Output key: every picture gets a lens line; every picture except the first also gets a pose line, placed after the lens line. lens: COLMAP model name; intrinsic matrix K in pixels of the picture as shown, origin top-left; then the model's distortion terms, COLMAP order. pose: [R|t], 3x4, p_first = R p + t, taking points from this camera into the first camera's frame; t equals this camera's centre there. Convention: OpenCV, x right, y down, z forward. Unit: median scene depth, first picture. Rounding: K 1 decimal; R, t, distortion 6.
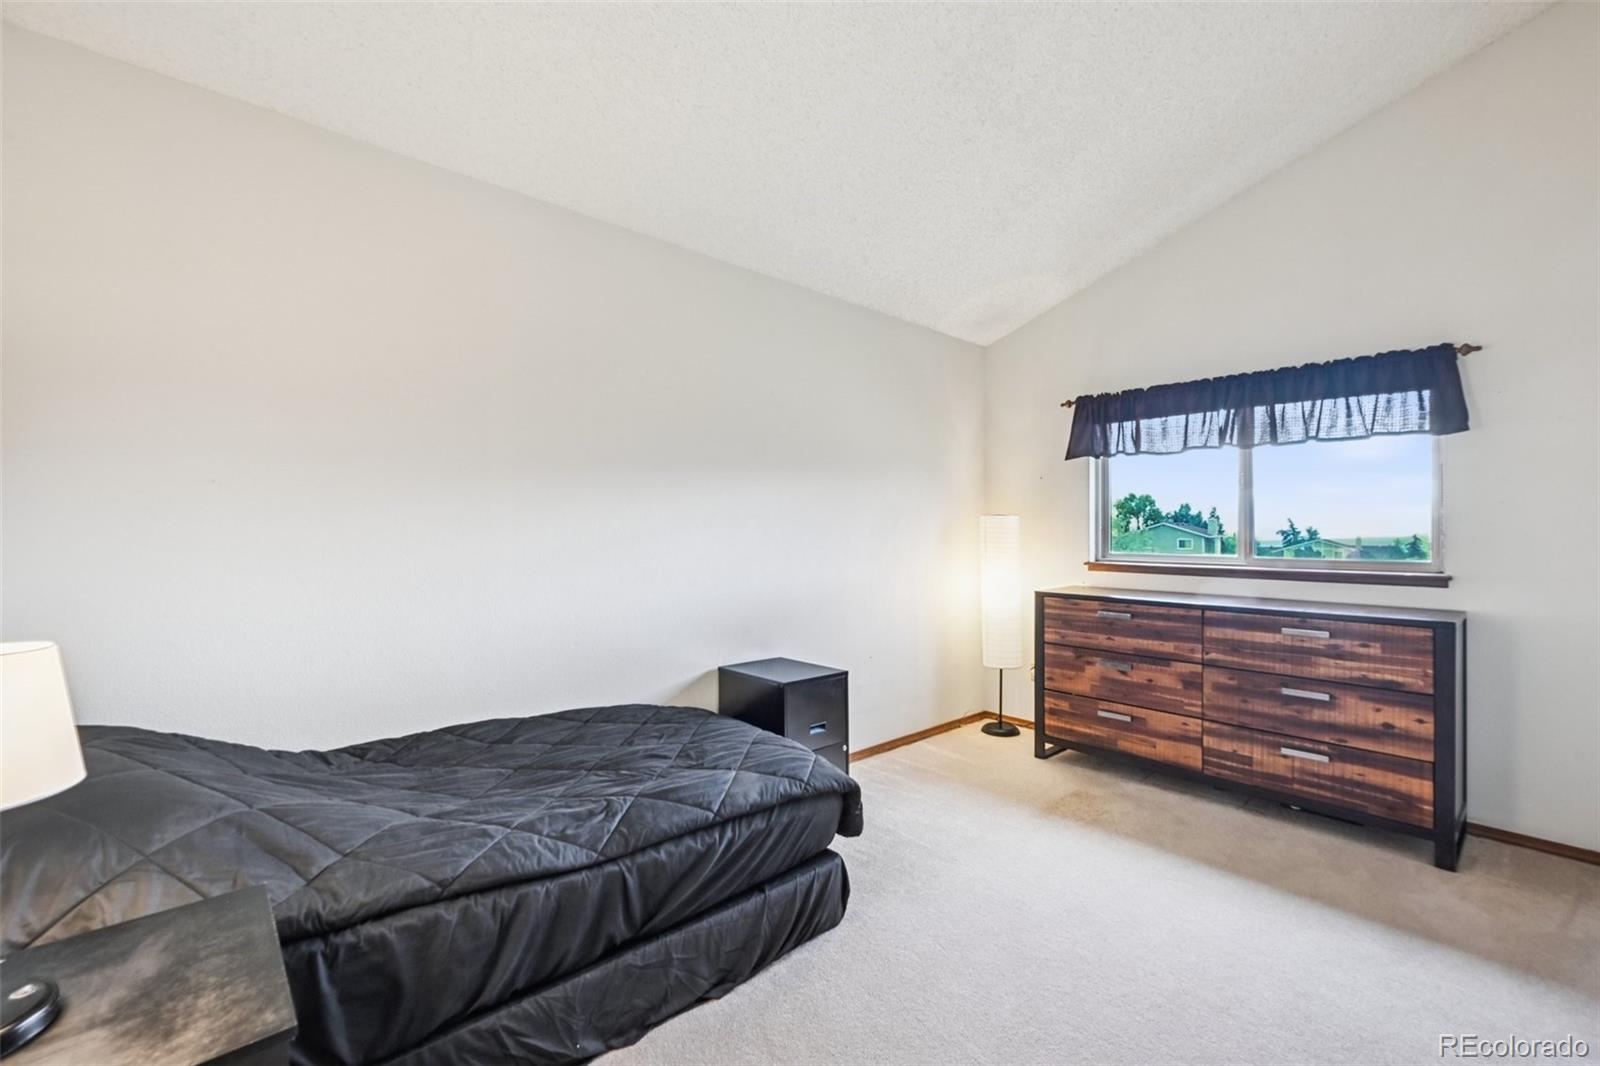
lens RADIAL K [[657.9, 0, 794.5], [0, 657.9, 532.6], [0, 0, 1]] dist [-0.001174, 0.000031]
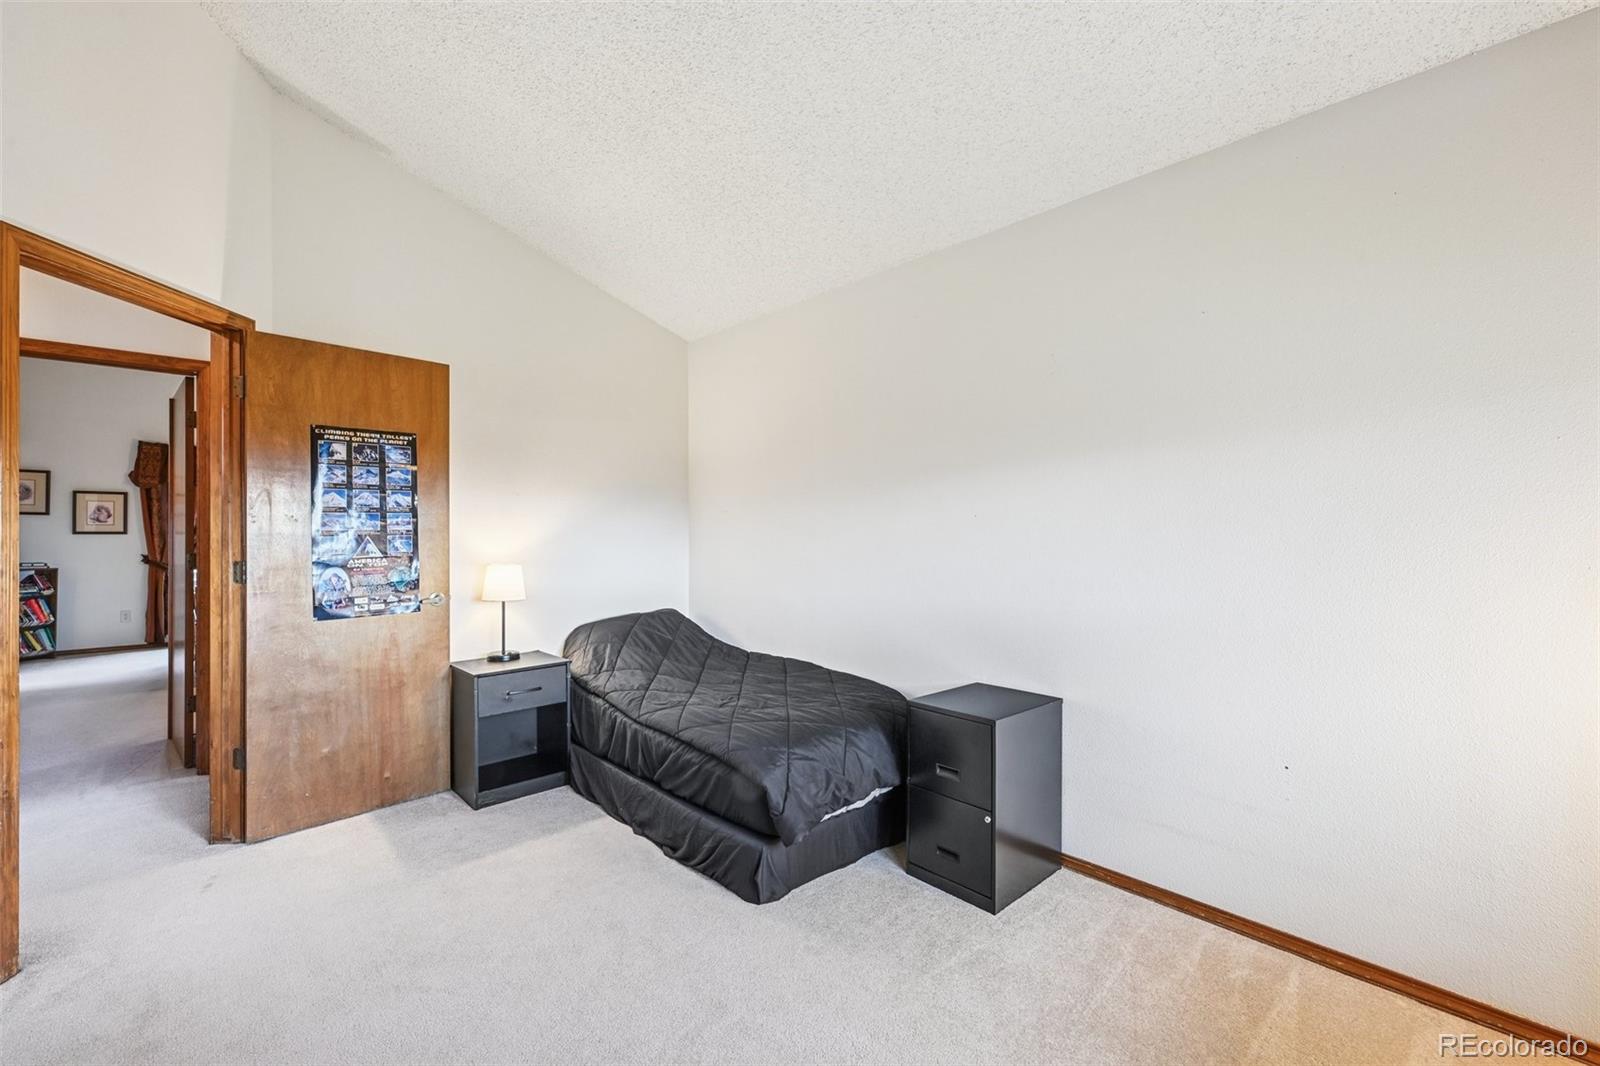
lens RADIAL K [[657.9, 0, 794.5], [0, 657.9, 532.6], [0, 0, 1]] dist [-0.001174, 0.000031]
pose [[0.020099, -0.009873, -0.999749, 1.333439], [0.004518, 0.999942, -0.009784, 0.011171], [0.999788, -0.004320, 0.020143, 1.240705]]
